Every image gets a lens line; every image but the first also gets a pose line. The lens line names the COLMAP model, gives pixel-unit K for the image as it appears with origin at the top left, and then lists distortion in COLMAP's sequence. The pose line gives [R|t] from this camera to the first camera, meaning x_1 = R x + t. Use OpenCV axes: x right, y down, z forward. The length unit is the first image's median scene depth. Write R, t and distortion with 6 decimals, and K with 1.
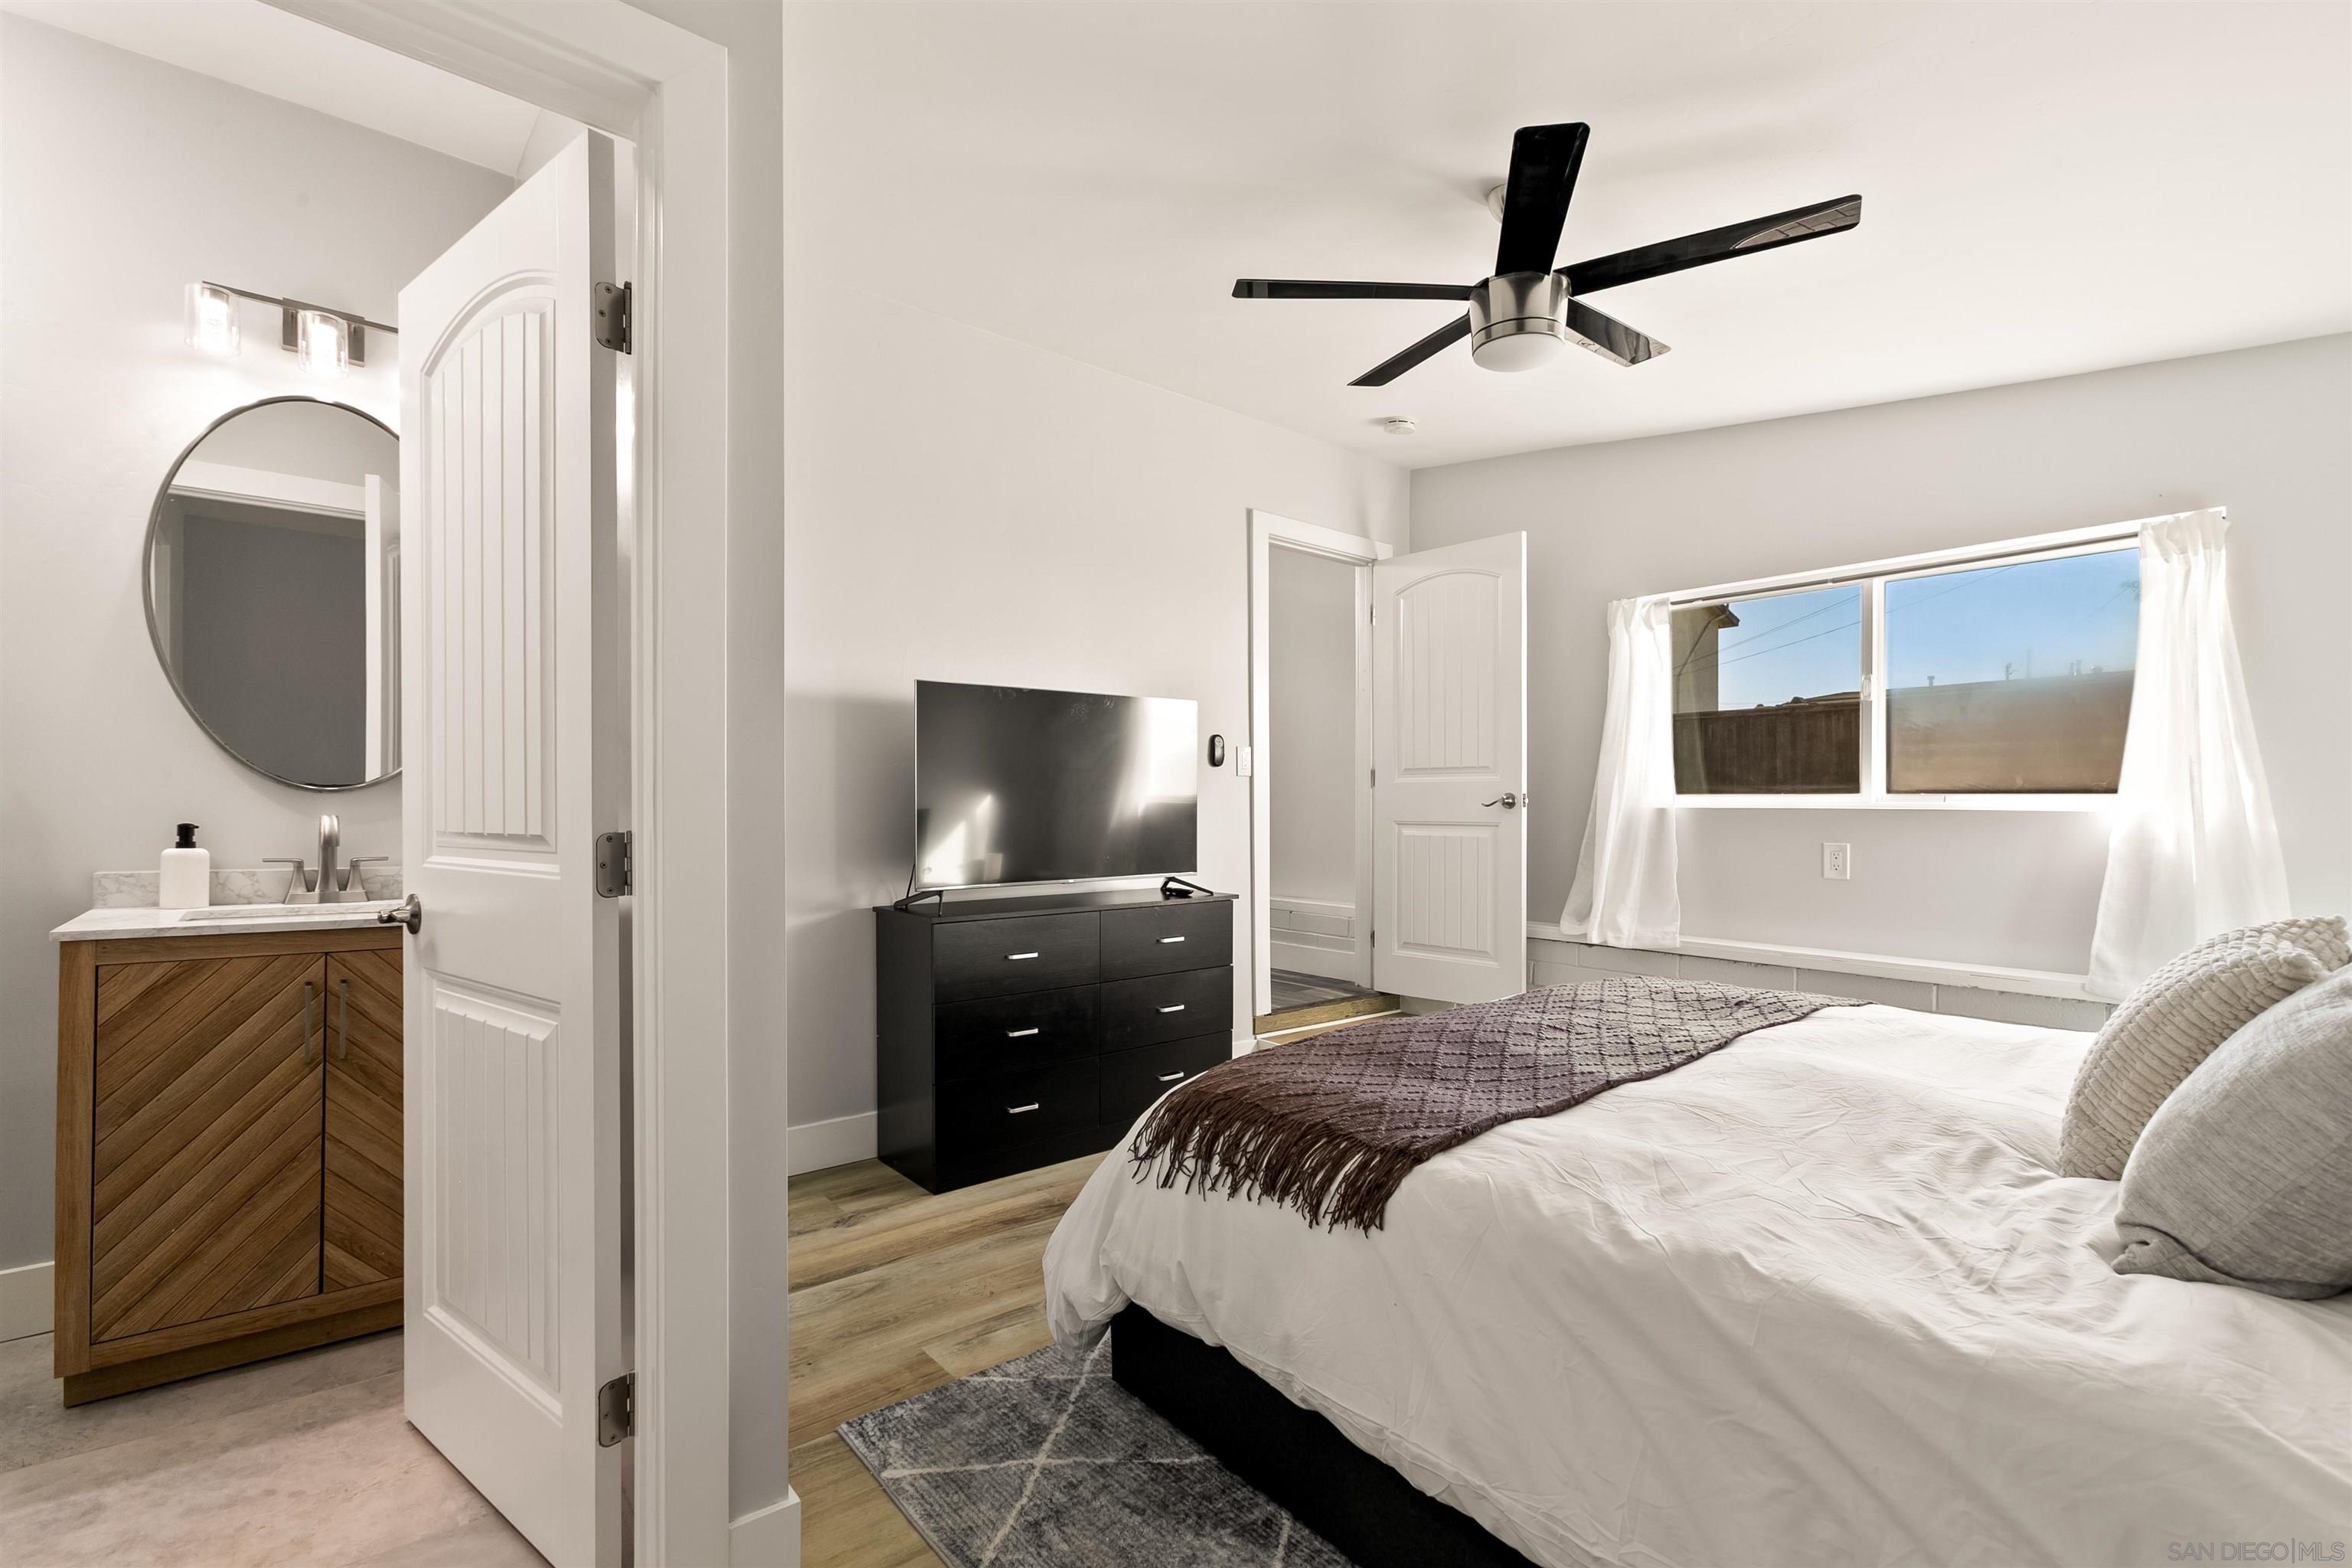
lens RADIAL K [[1057.1, 0, 1179.8], [0, 1057.1, 813.9], [0, 0, 1]] dist [0.002594, 0.001152]
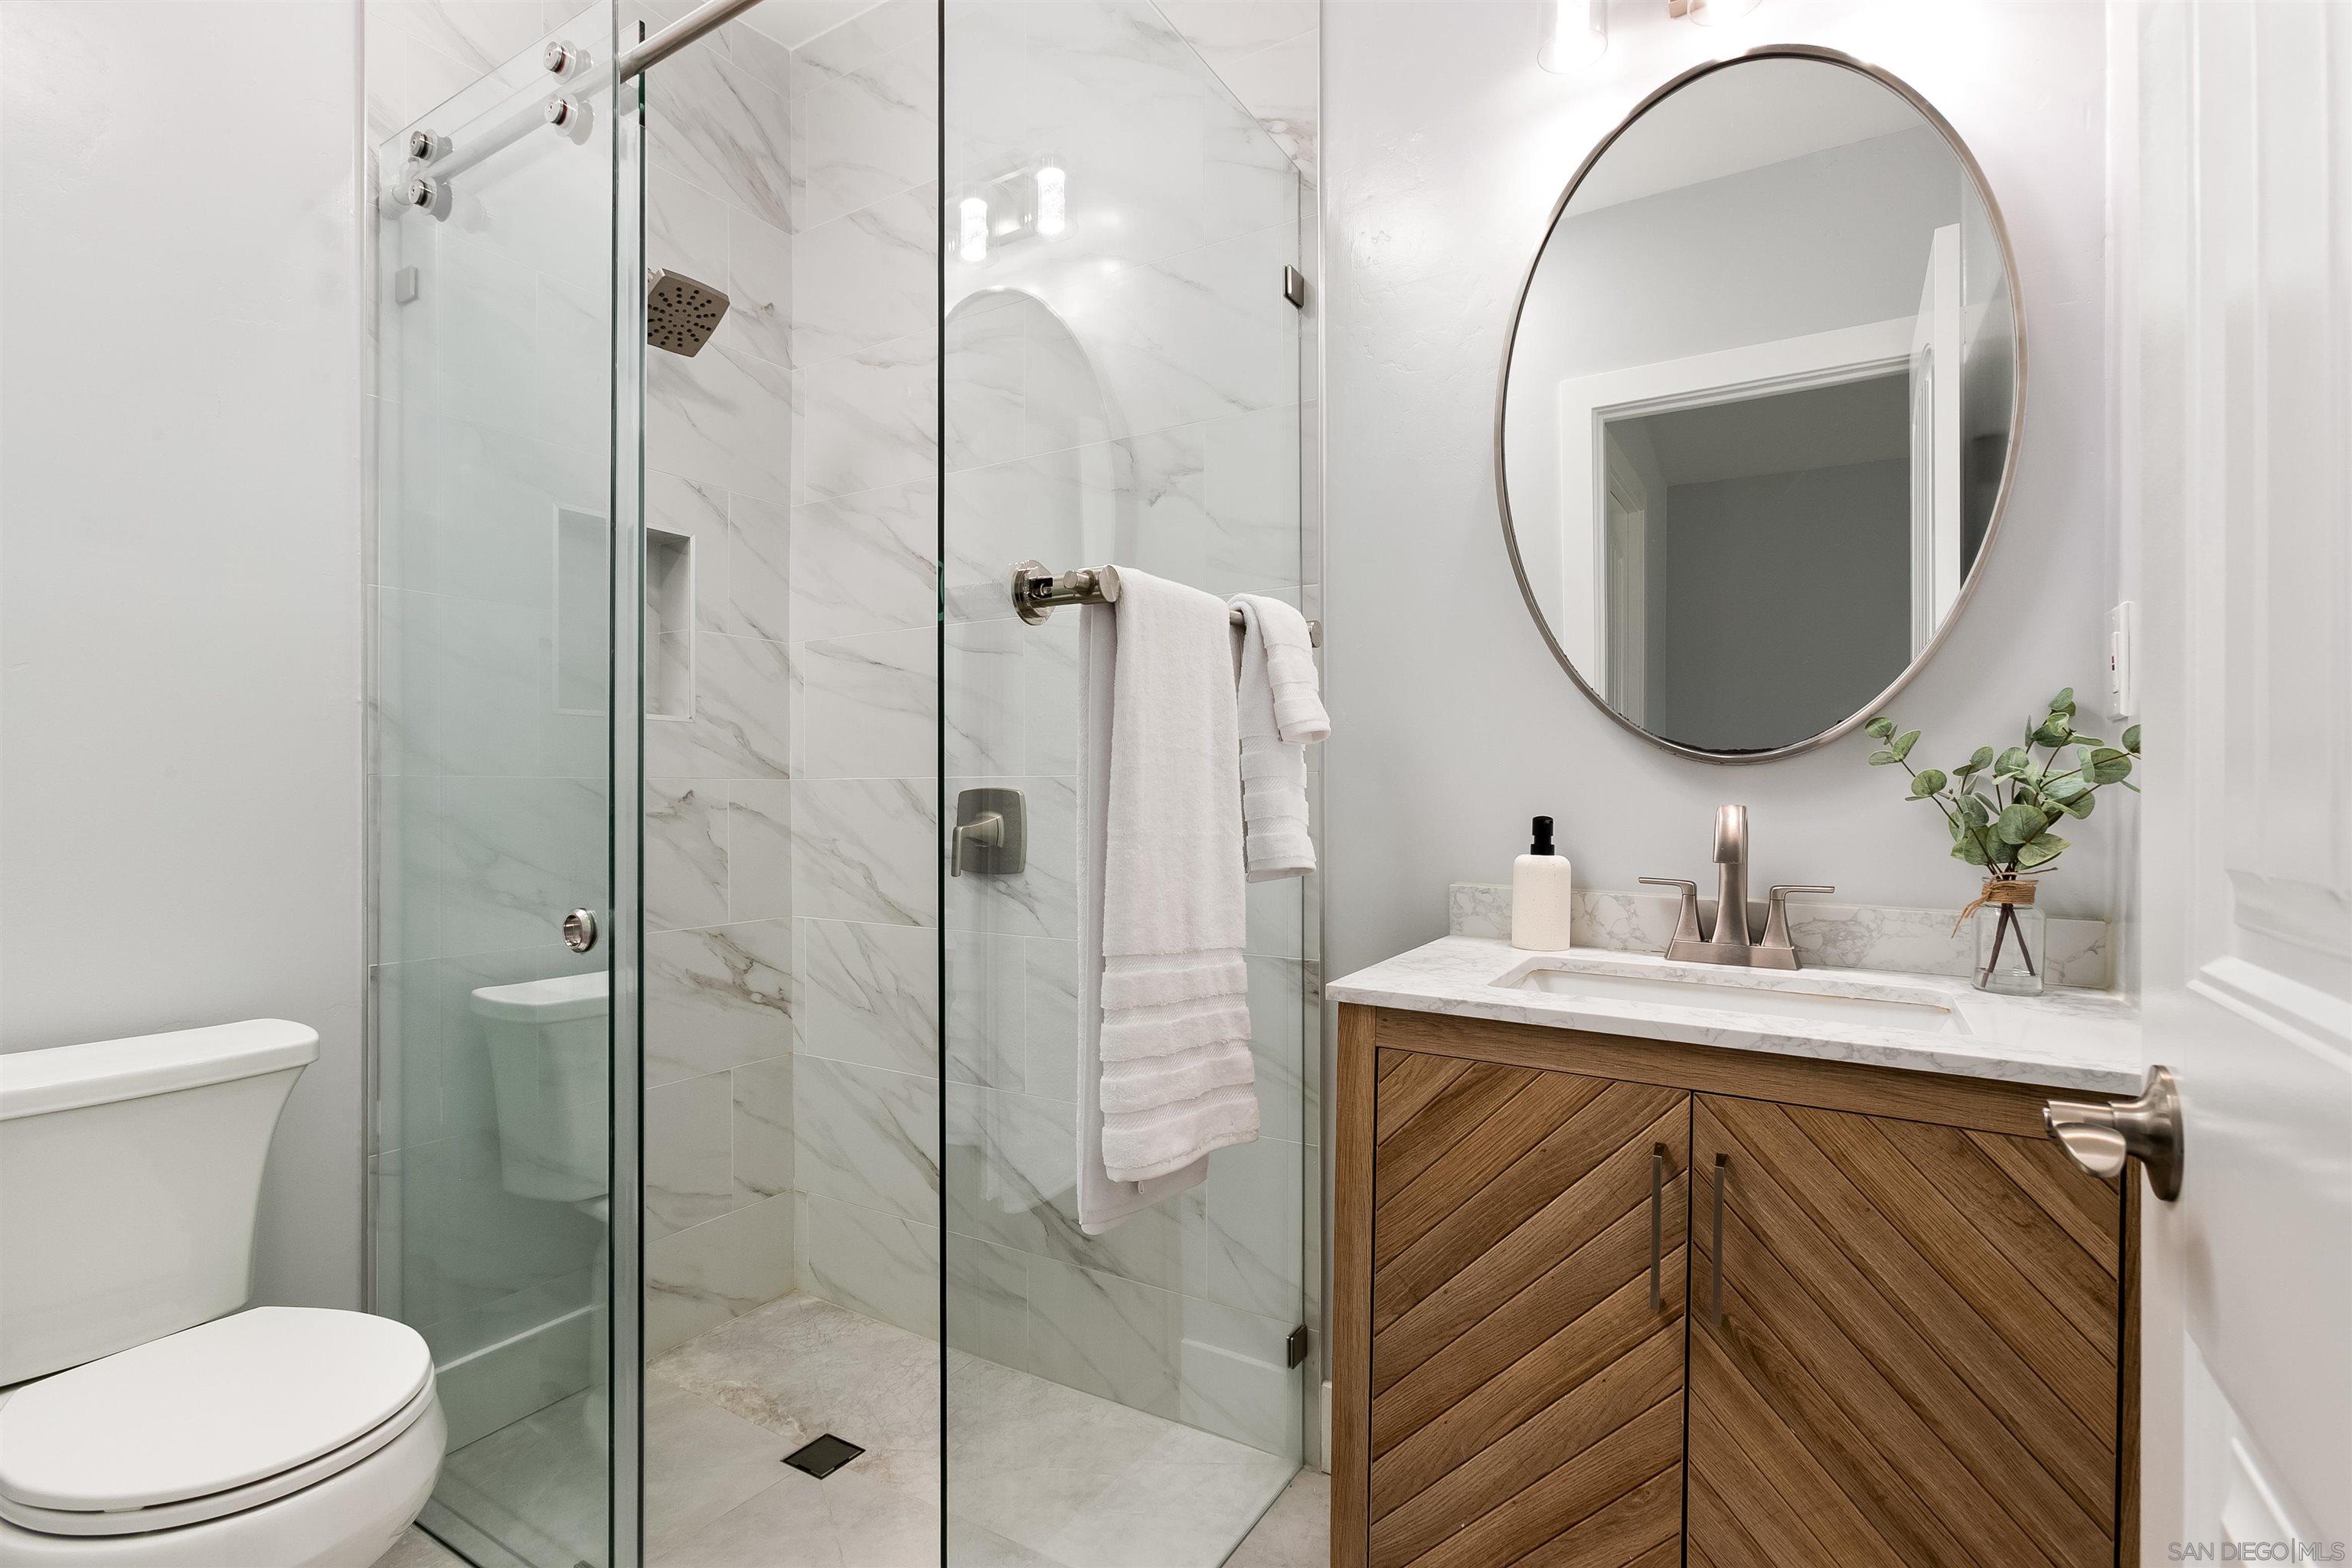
lens RADIAL K [[1095.0, 0, 1150.8], [0, 1095.0, 784.3], [0, 0, 1]] dist [-0.023175, 0.013507]
pose [[0.310007, -0.005835, -0.950716, -0.420685], [-0.001432, 0.999977, -0.006604, -0.006461], [0.950733, 0.003409, 0.309992, 0.629339]]
